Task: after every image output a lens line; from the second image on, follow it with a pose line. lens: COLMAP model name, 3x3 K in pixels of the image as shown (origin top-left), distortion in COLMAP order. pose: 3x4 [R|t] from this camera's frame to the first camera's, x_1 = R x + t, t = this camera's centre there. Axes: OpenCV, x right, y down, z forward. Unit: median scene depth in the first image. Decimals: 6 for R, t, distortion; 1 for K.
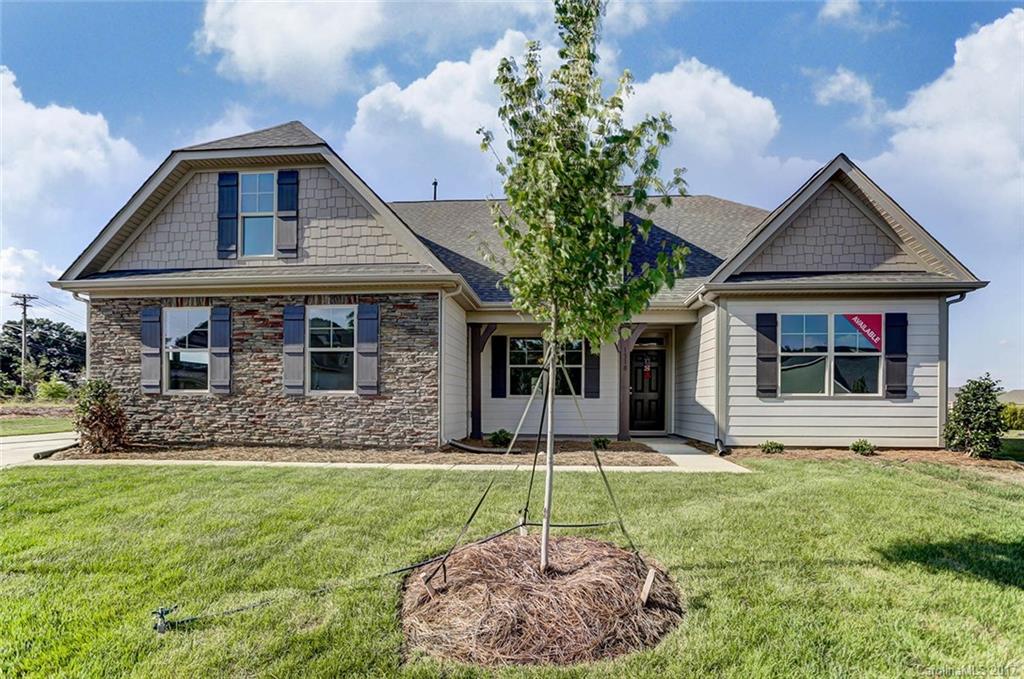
lens RADIAL K [[504.4, 0, 515.6], [0, 504.4, 348.0], [0, 0, 1]] dist [-0.036194, 0.020243]
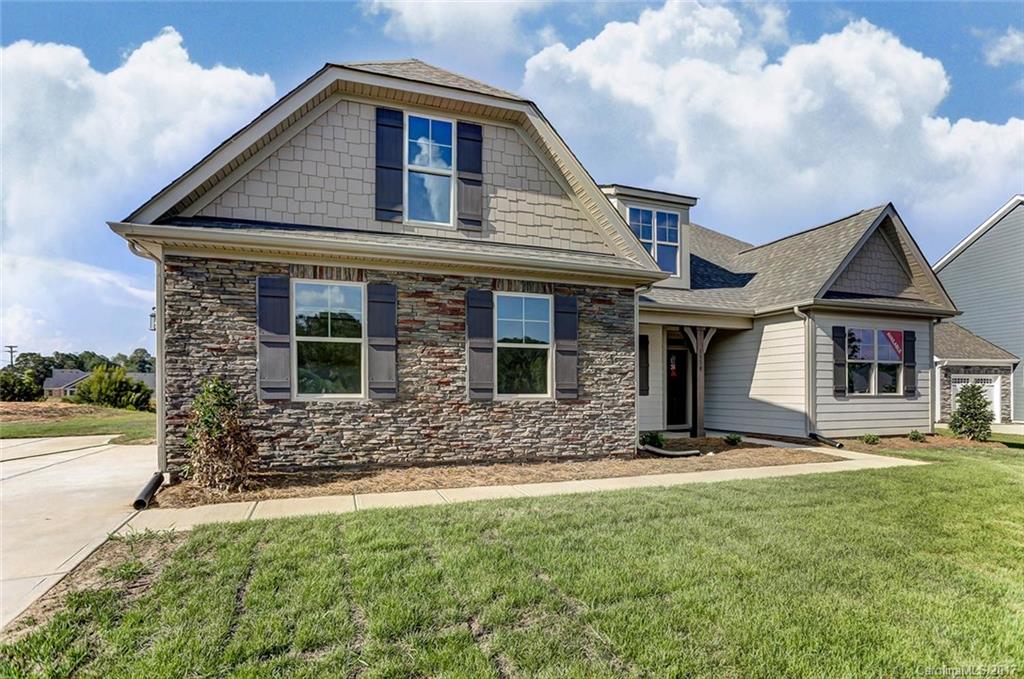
lens RADIAL K [[504.4, 0, 512.1], [0, 504.4, 338.2], [0, 0, 1]] dist [-0.036194, 0.020243]
pose [[0.917942, 0.038007, 0.394891, -0.709048], [-0.038873, 0.999227, -0.005810, -0.003781], [-0.394806, -0.010018, 0.918710, 0.222942]]
